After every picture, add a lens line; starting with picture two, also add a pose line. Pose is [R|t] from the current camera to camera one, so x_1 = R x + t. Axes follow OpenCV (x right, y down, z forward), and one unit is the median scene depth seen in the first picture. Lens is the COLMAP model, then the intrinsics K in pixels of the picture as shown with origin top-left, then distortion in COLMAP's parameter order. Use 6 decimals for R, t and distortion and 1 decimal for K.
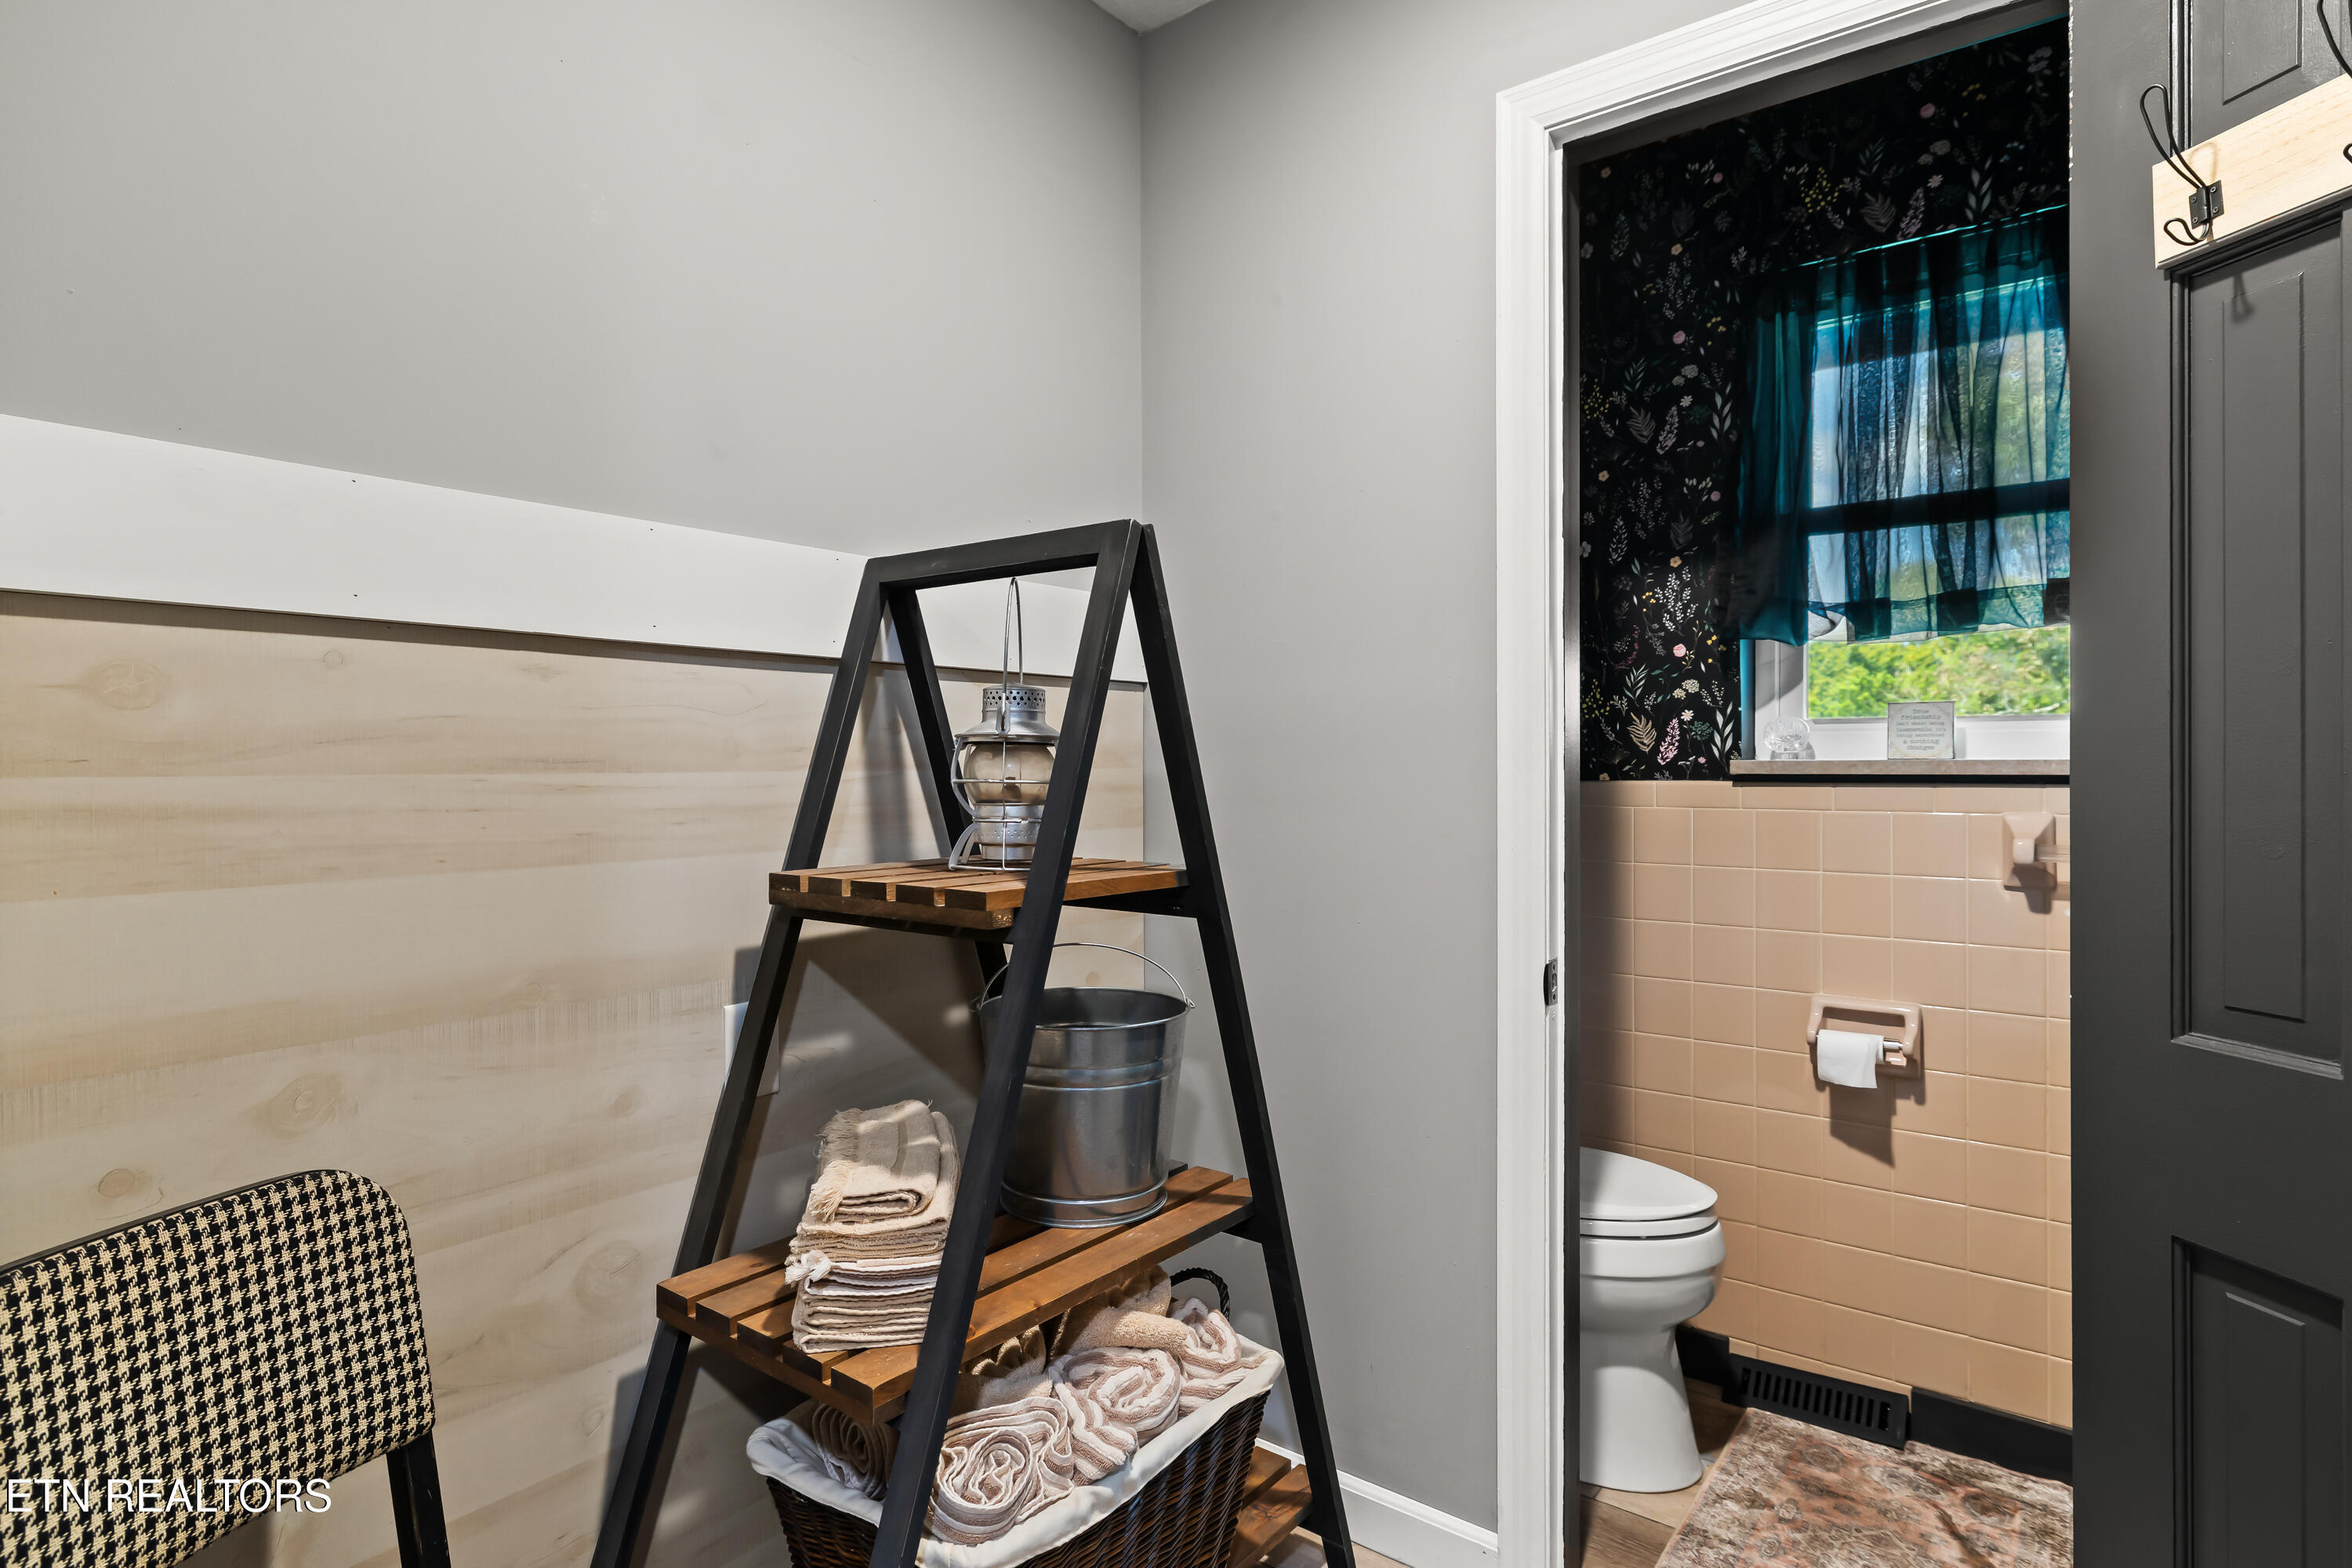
lens RADIAL K [[1186.1, 0, 1235.9], [0, 1186.1, 761.5], [0, 0, 1]] dist [-0.001081, -0.001145]
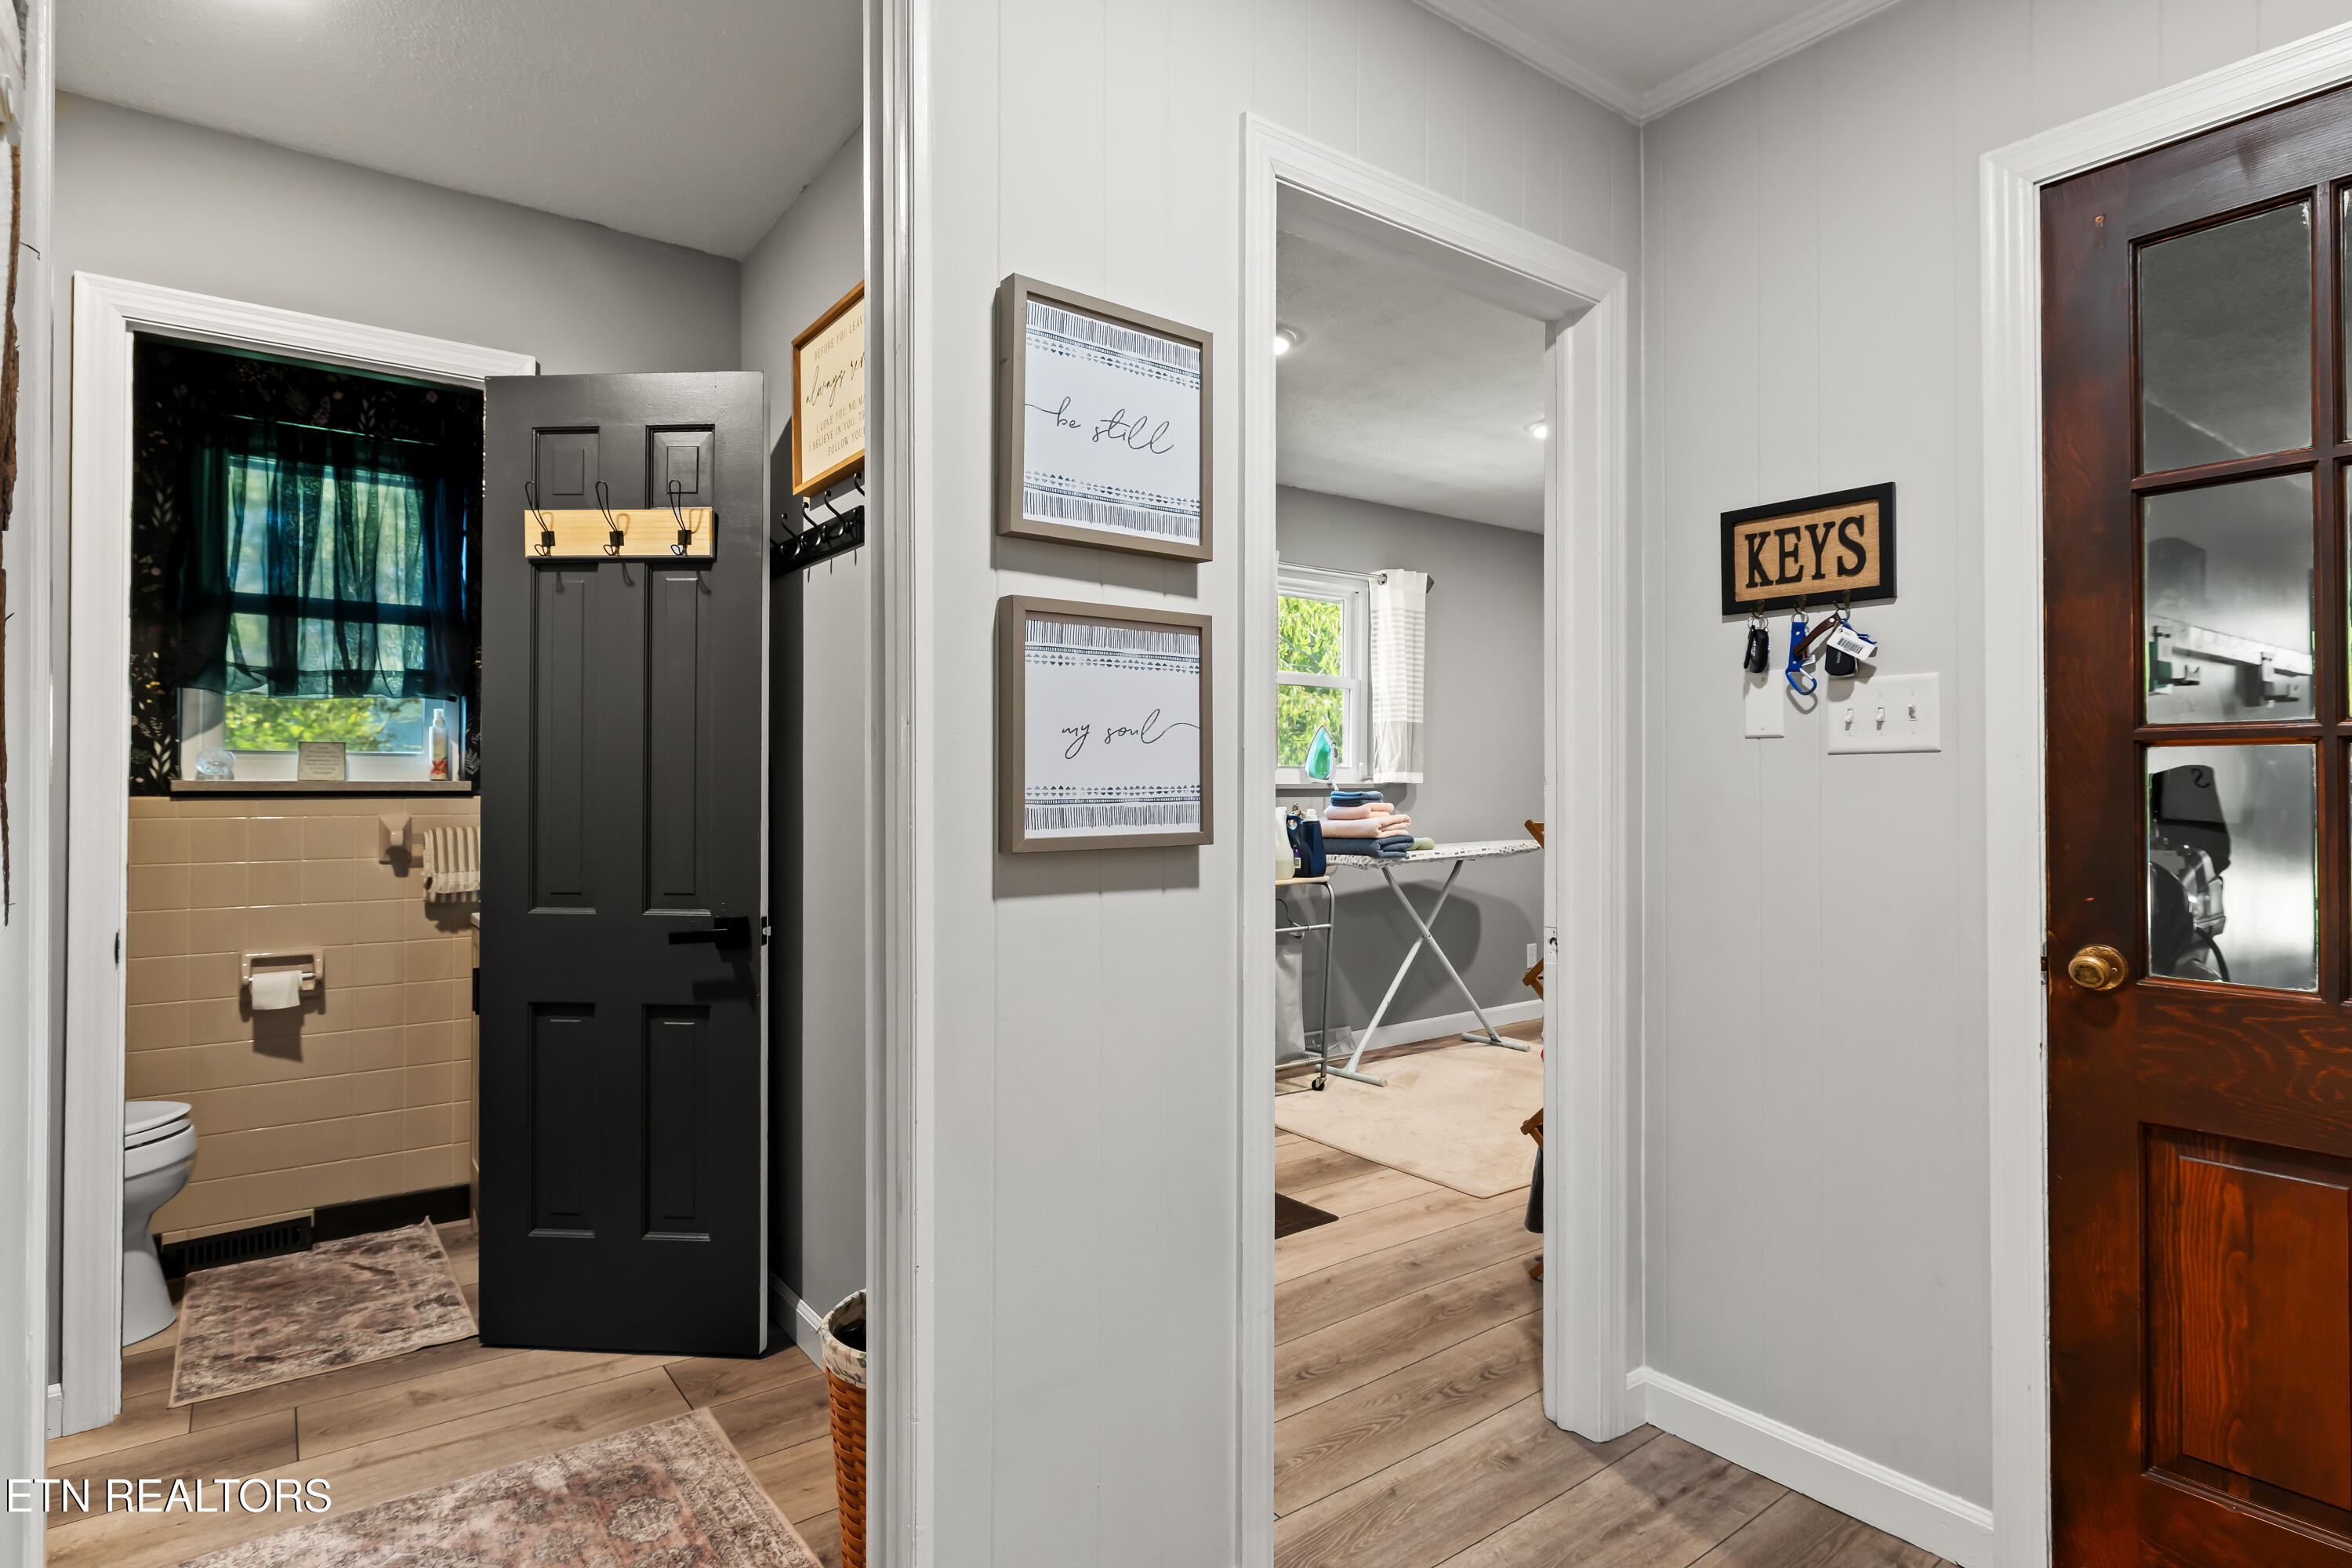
lens RADIAL K [[1186.1, 0, 1175.4], [0, 1186.1, 775.5], [0, 0, 1]] dist [-0.001081, -0.001145]
pose [[0.257767, 0.006419, 0.966186, -0.581939], [-0.007513, 0.999961, -0.004639, -0.009460], [-0.966178, -0.006063, 0.257805, -0.409503]]
